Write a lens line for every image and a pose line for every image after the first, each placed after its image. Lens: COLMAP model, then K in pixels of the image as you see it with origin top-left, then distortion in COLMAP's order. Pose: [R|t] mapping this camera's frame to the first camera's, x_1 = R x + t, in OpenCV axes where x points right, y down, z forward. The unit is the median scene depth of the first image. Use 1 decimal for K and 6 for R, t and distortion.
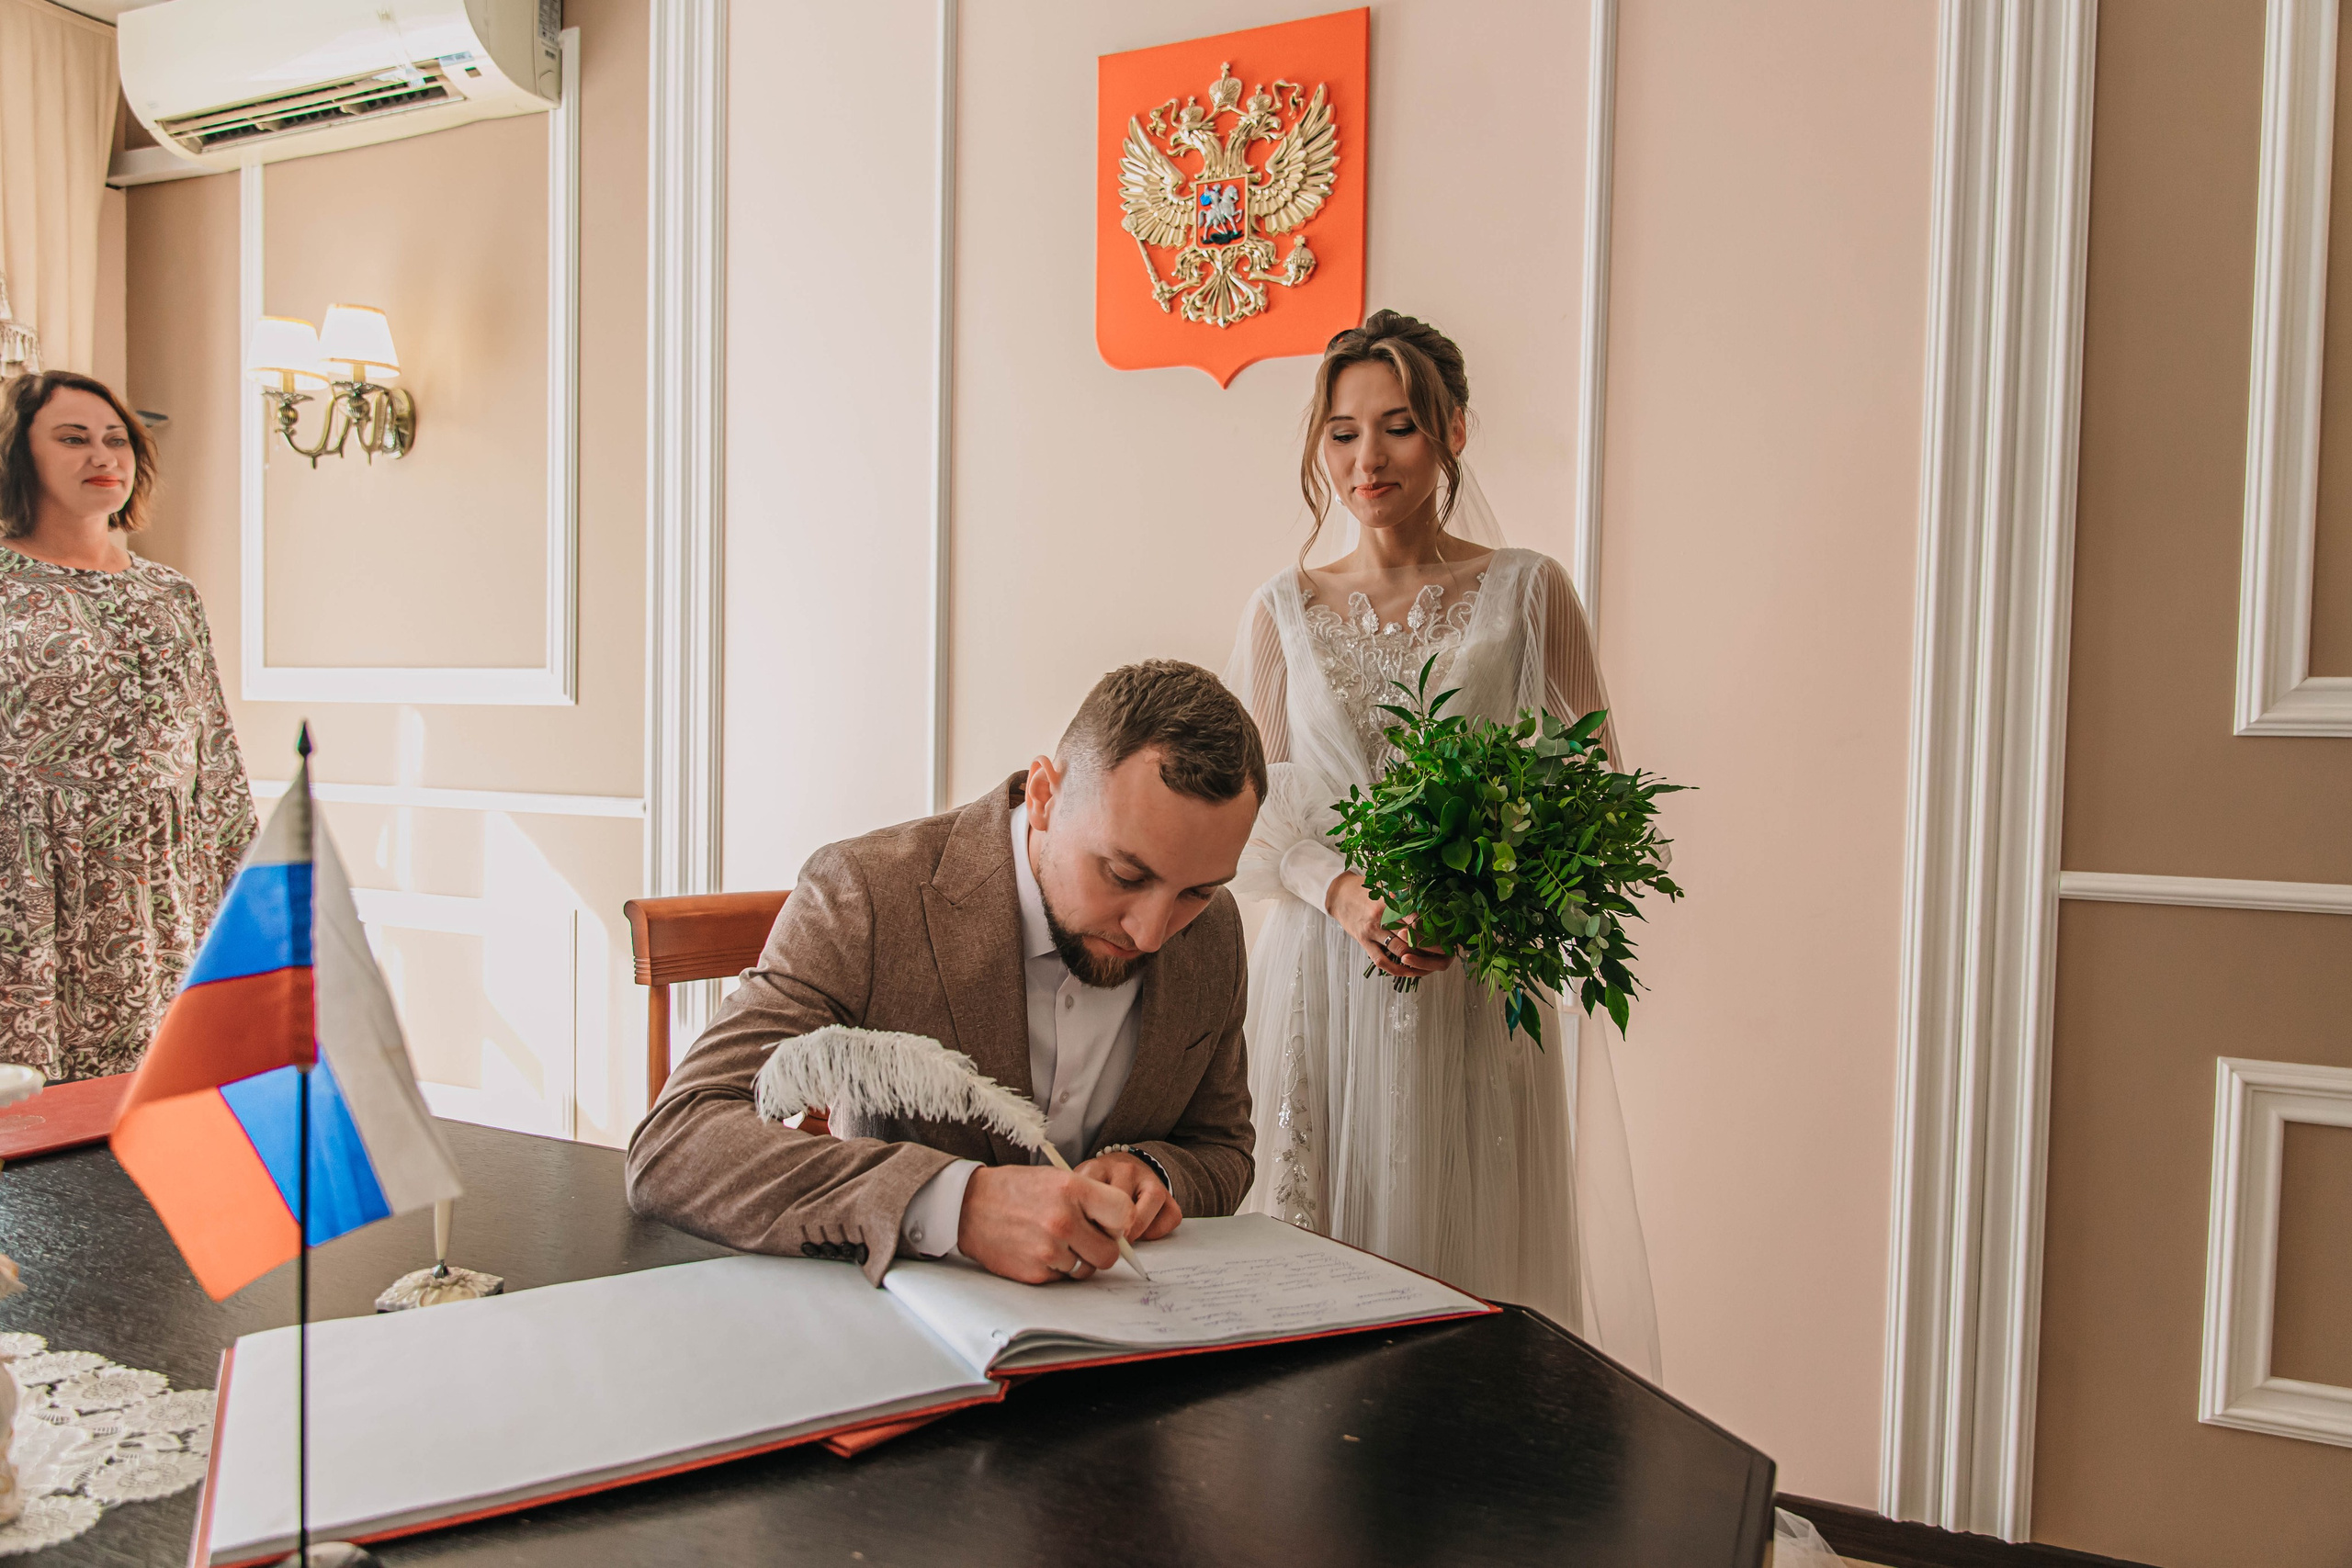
lens RADIAL K [[1554.7, 0, 1171.7], [0, 1554.7, 790.9], [0, 0, 1]] dist [0.007321, -0.016002]
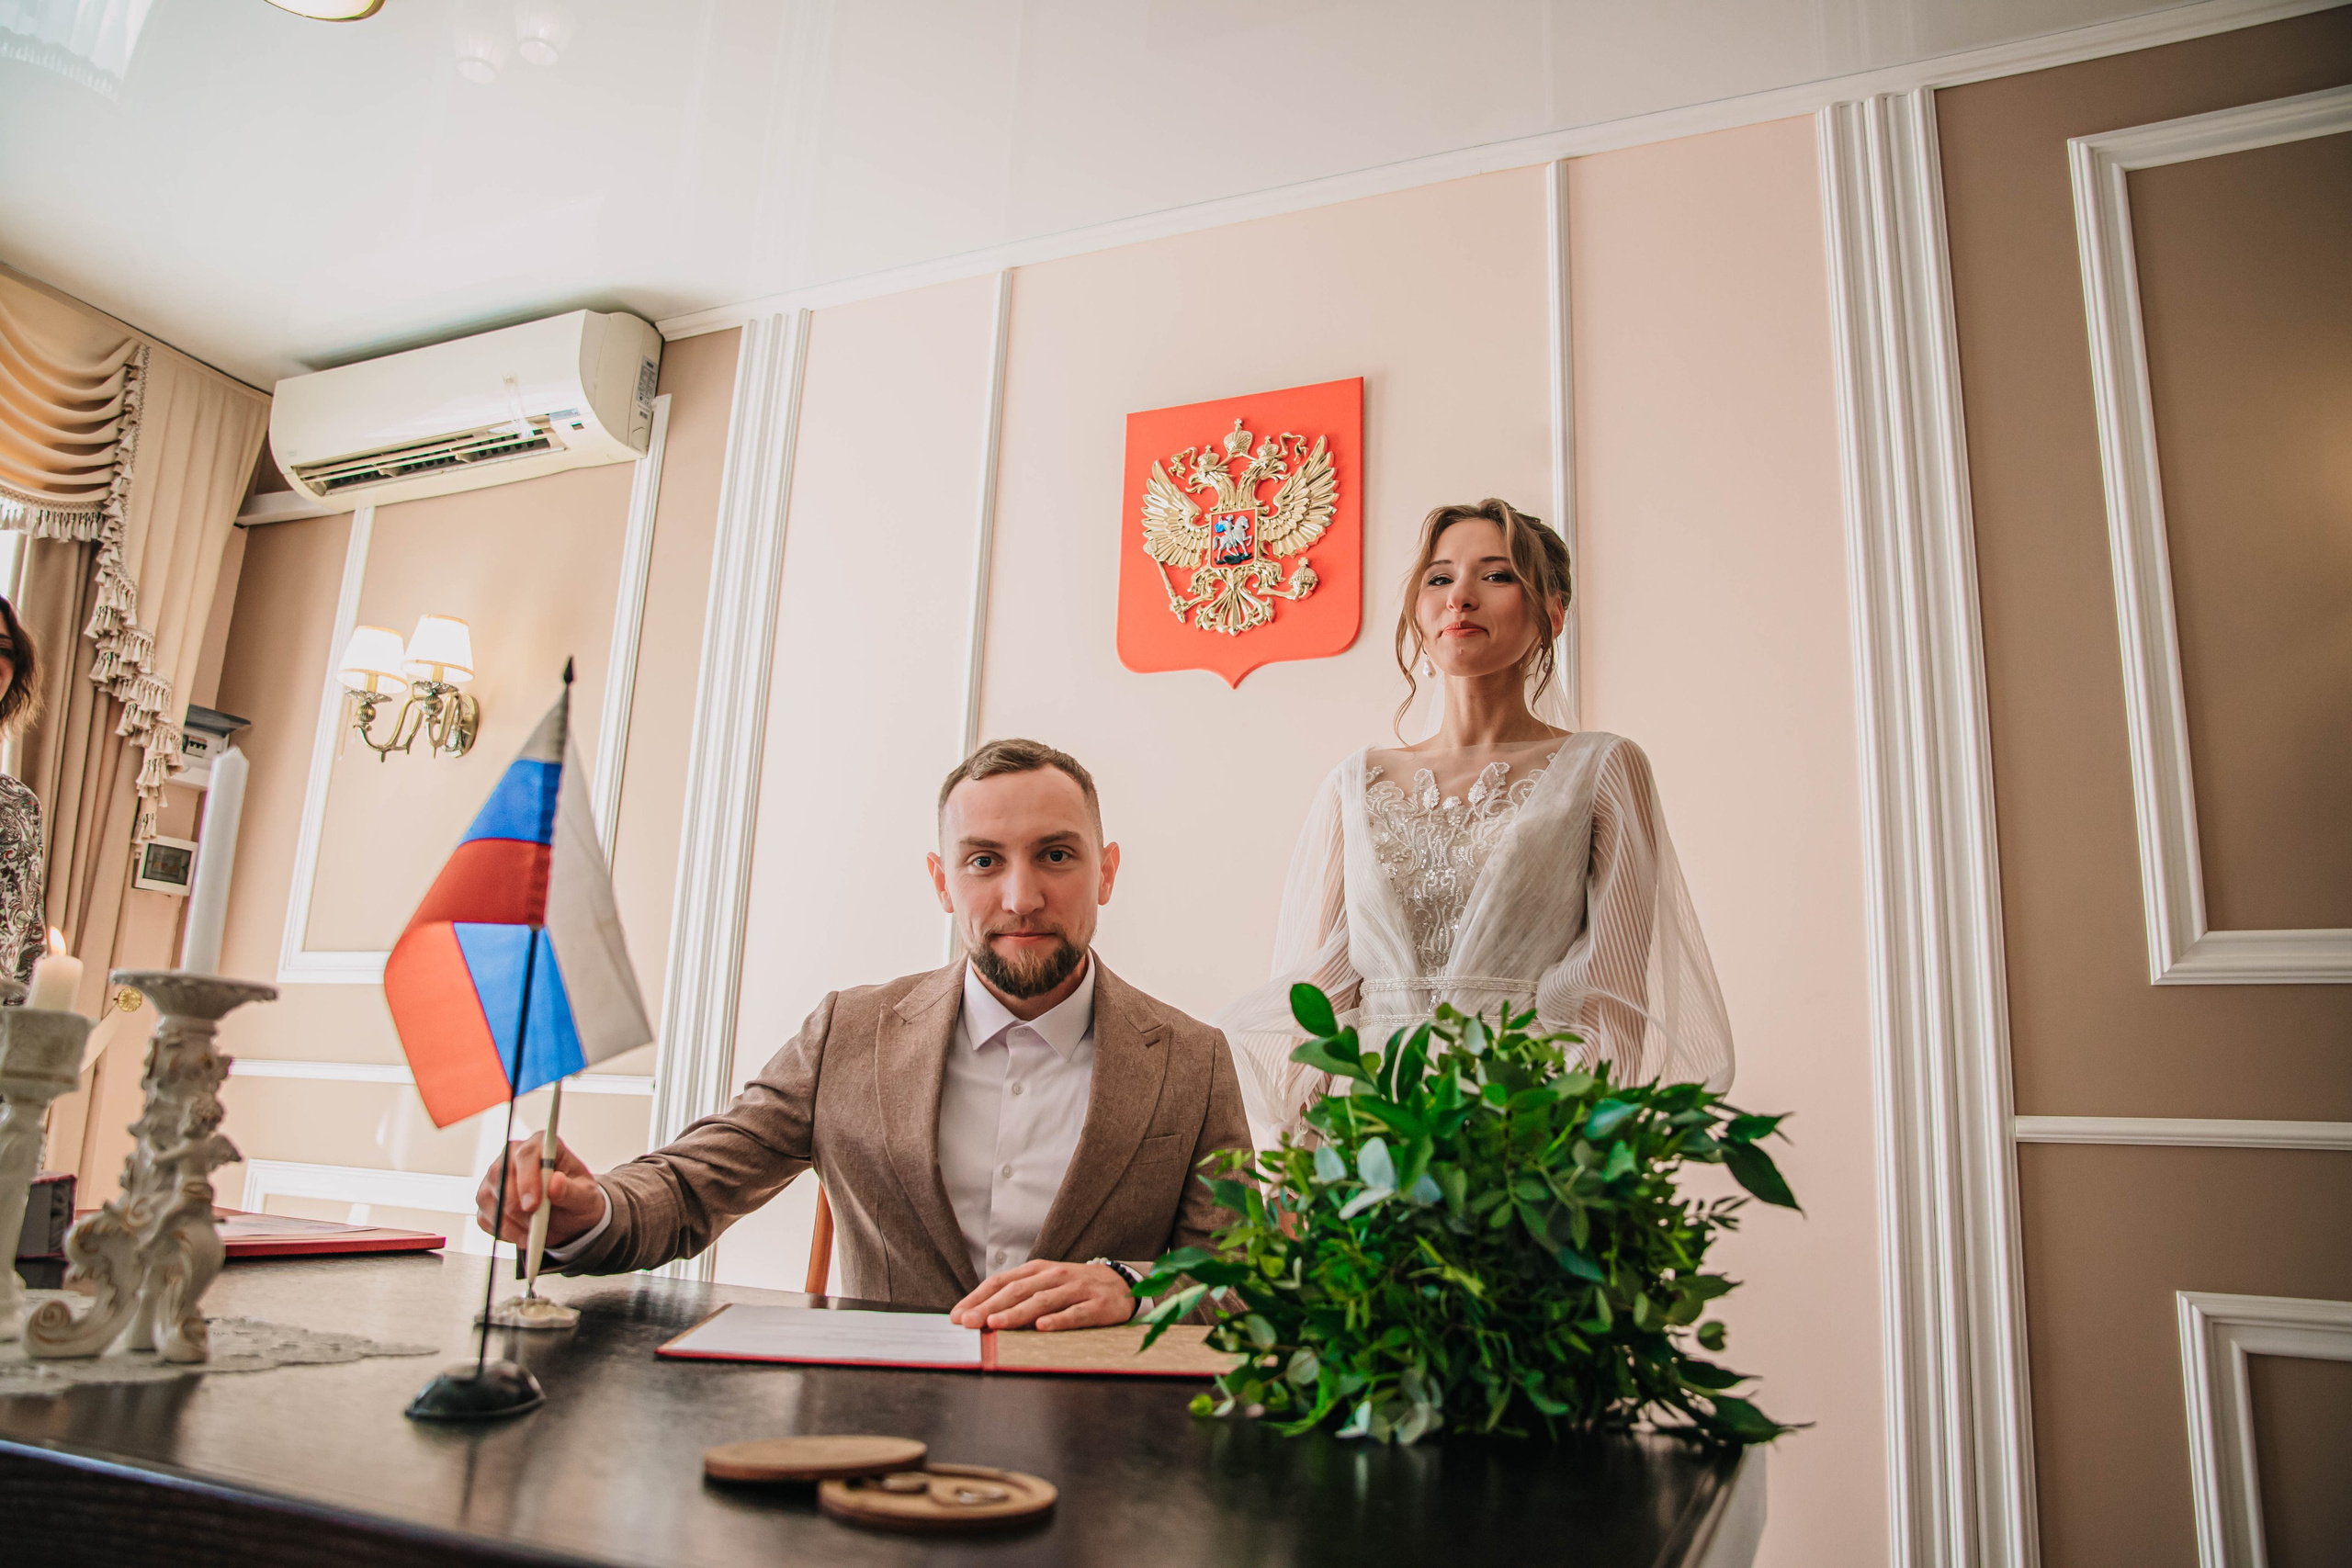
lens RADIAL K [[1595.1, 0, 1174.4], [0, 1595.1, 793.0], [0, 0, 1]] dist [-0.111164, 0.077428]
pose [[0.999560, 0.026878, 0.012580, -0.020244], [-0.022707, 0.965638, -0.258896, 0.103559], [-0.019107, 0.258496, 0.965823, -0.060462]]
